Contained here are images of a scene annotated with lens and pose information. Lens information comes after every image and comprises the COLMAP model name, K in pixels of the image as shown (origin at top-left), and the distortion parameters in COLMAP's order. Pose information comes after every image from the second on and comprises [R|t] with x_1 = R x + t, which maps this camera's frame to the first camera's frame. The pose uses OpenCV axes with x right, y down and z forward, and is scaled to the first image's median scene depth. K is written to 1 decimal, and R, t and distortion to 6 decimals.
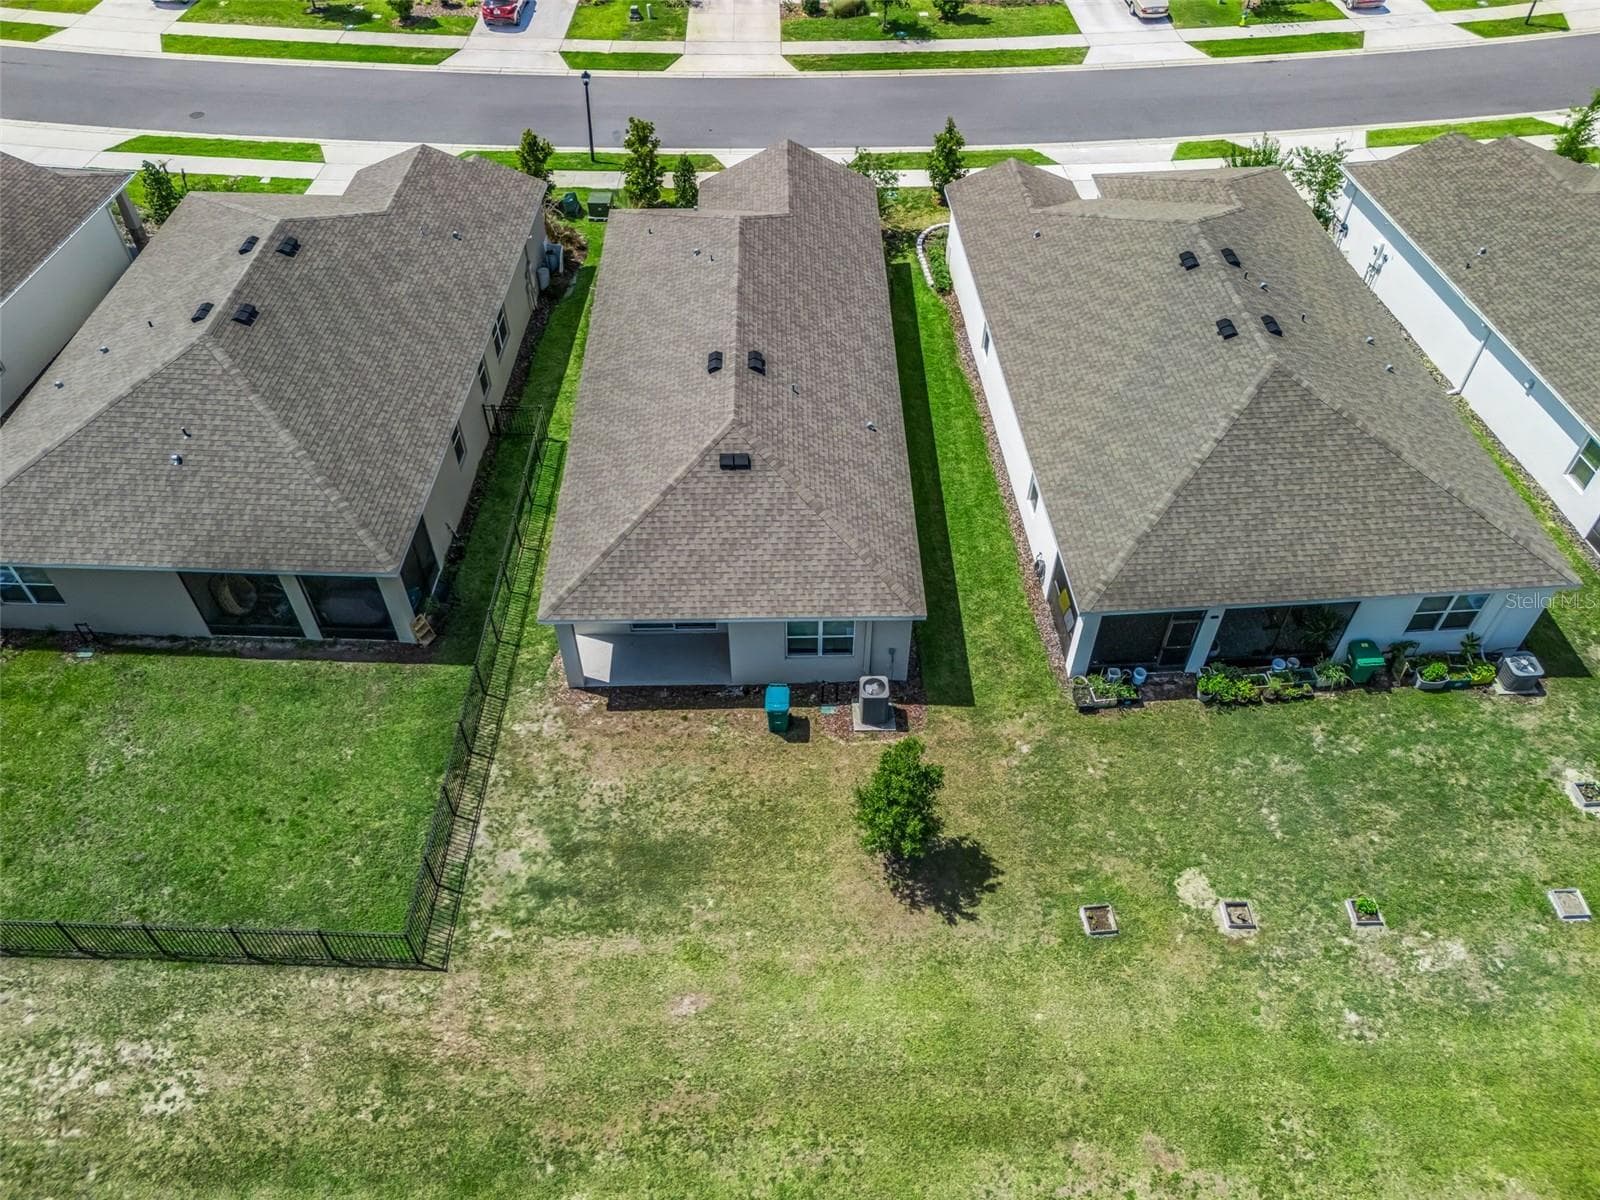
lens RADIAL K [[1102.1, 0, 800.0], [0, 1102.1, 600.0], [0, 0, 1]] dist [-0.000452, 0.001193]
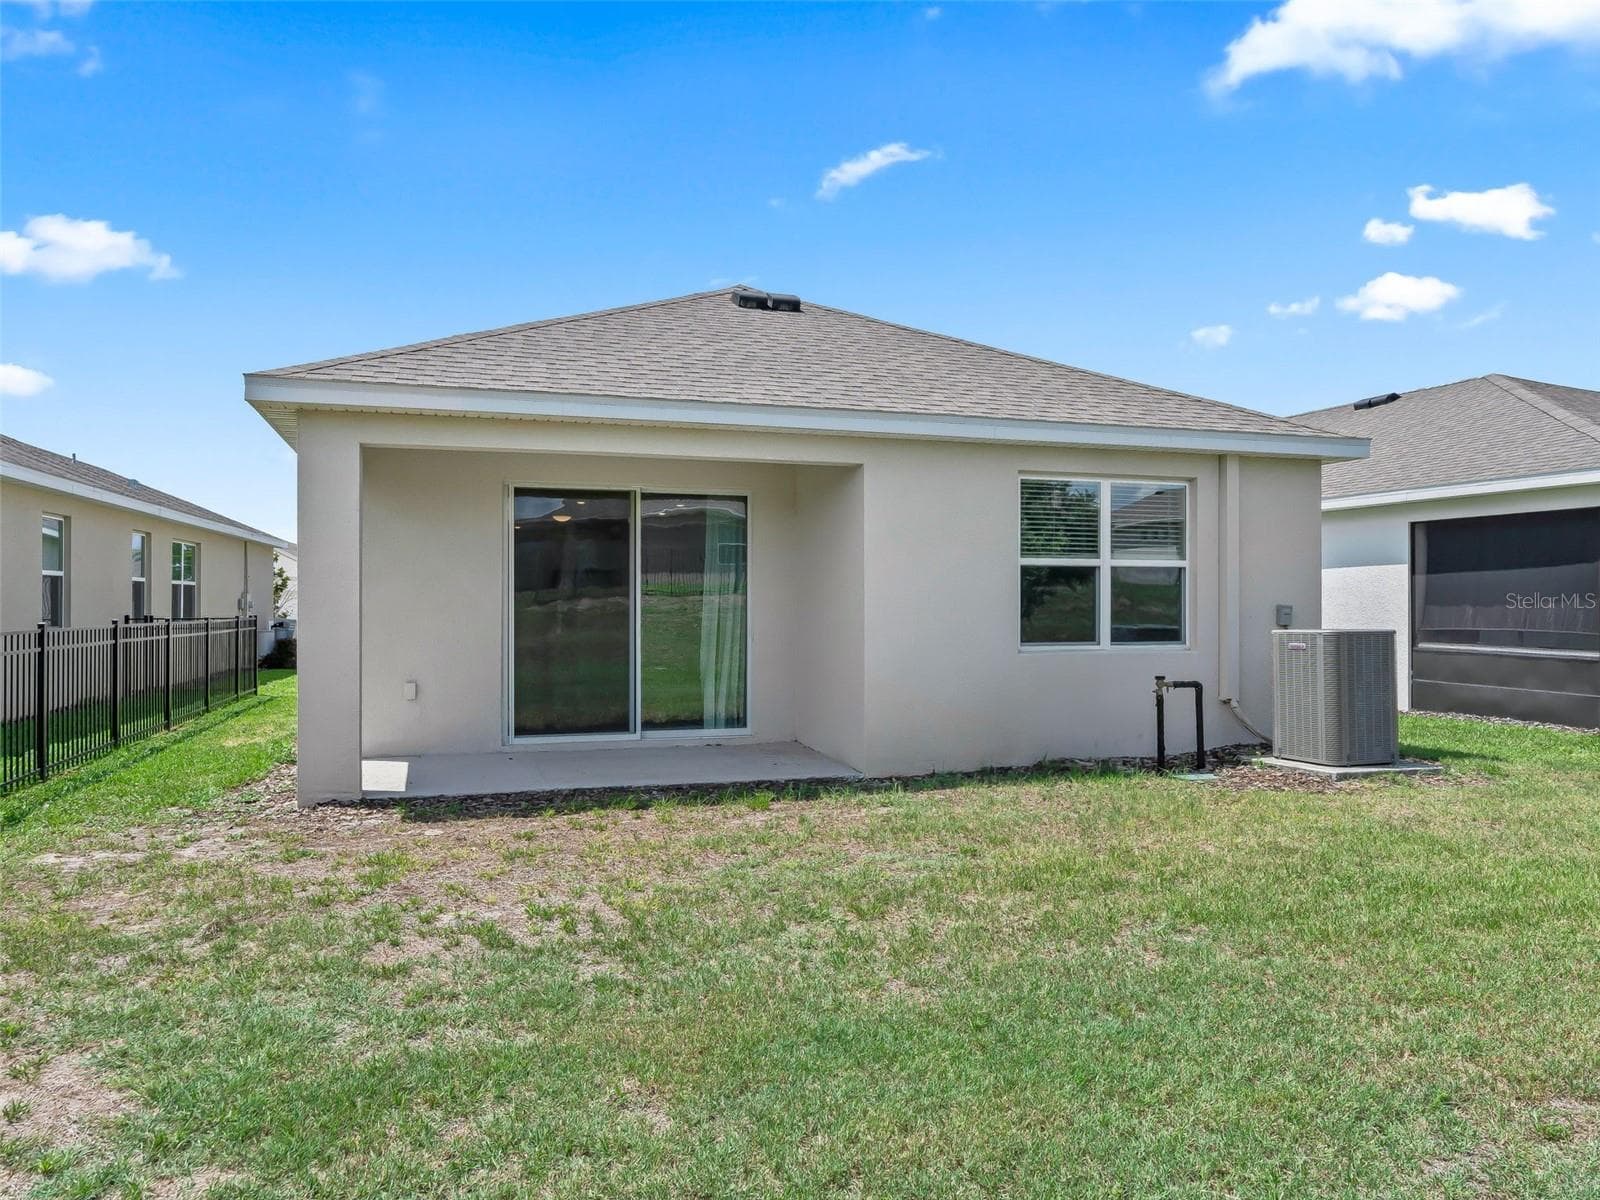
lens RADIAL K [[1102.1, 0, 800.0], [0, 1102.1, 600.0], [0, 0, 1]] dist [-0.000452, 0.001193]
pose [[0.956906, 0.003674, 0.290375, -0.186877], [0.202251, 0.709106, -0.675473, 0.274469], [-0.208388, 0.705093, 0.677804, 0.840193]]
